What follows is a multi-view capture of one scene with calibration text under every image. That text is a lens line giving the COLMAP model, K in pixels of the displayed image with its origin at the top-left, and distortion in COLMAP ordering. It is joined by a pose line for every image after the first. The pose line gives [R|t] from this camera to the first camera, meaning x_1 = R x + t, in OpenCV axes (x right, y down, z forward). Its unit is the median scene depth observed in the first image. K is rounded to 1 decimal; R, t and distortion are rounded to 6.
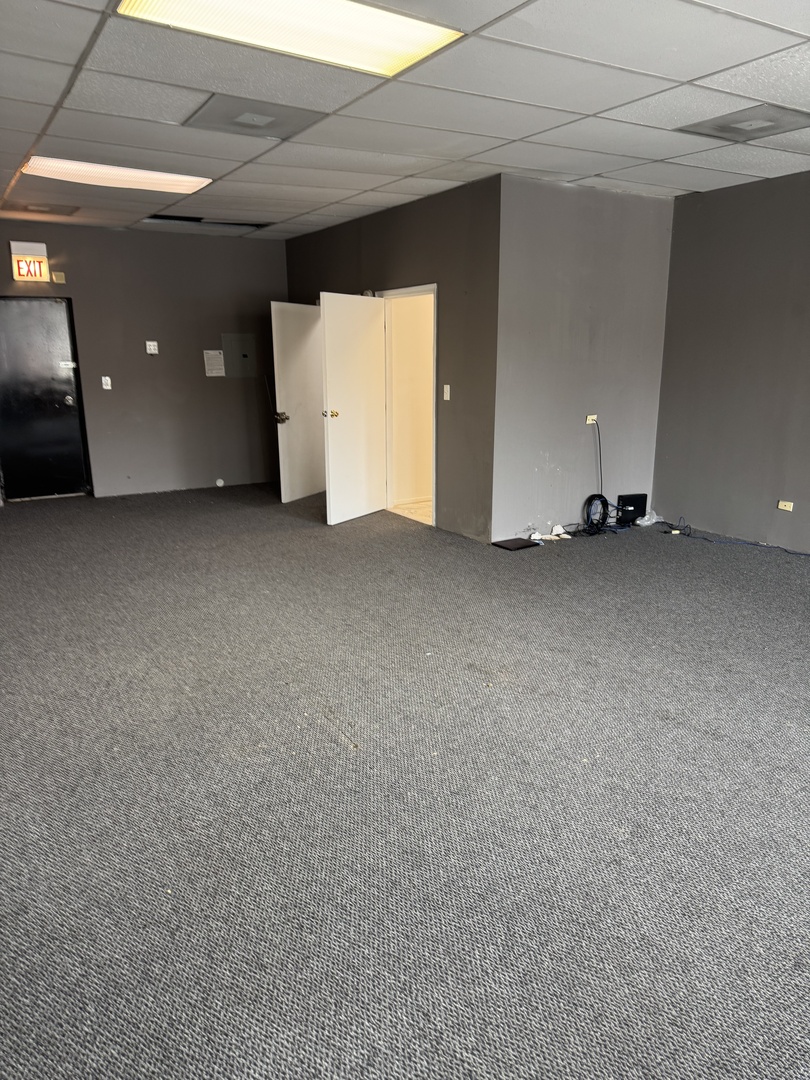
lens RADIAL K [[758.2, 0, 412.9], [0, 758.2, 539.8], [0, 0, 1]] dist [0.141770, -0.261869]
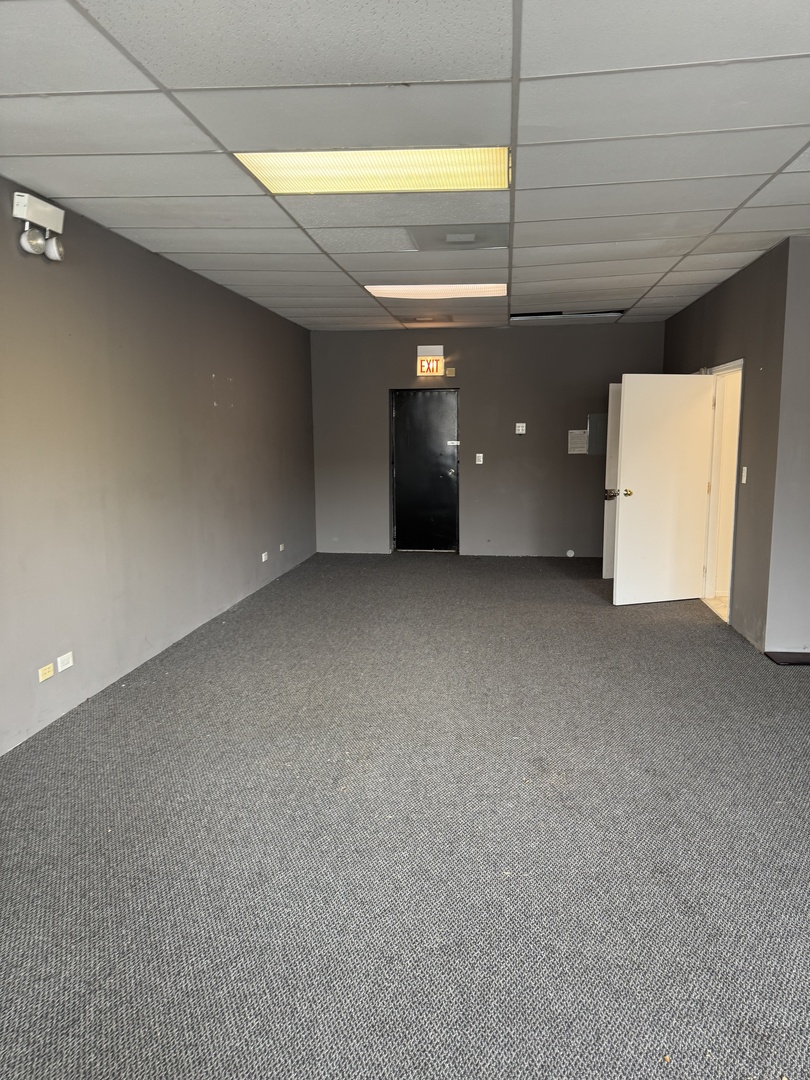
lens RADIAL K [[758.2, 0, 412.9], [0, 758.2, 539.8], [0, 0, 1]] dist [0.141770, -0.261869]
pose [[0.774839, 0.090266, -0.625681, 0.356884], [-0.147537, 0.988242, -0.040137, -0.029855], [0.614701, 0.123411, 0.779046, 0.081402]]
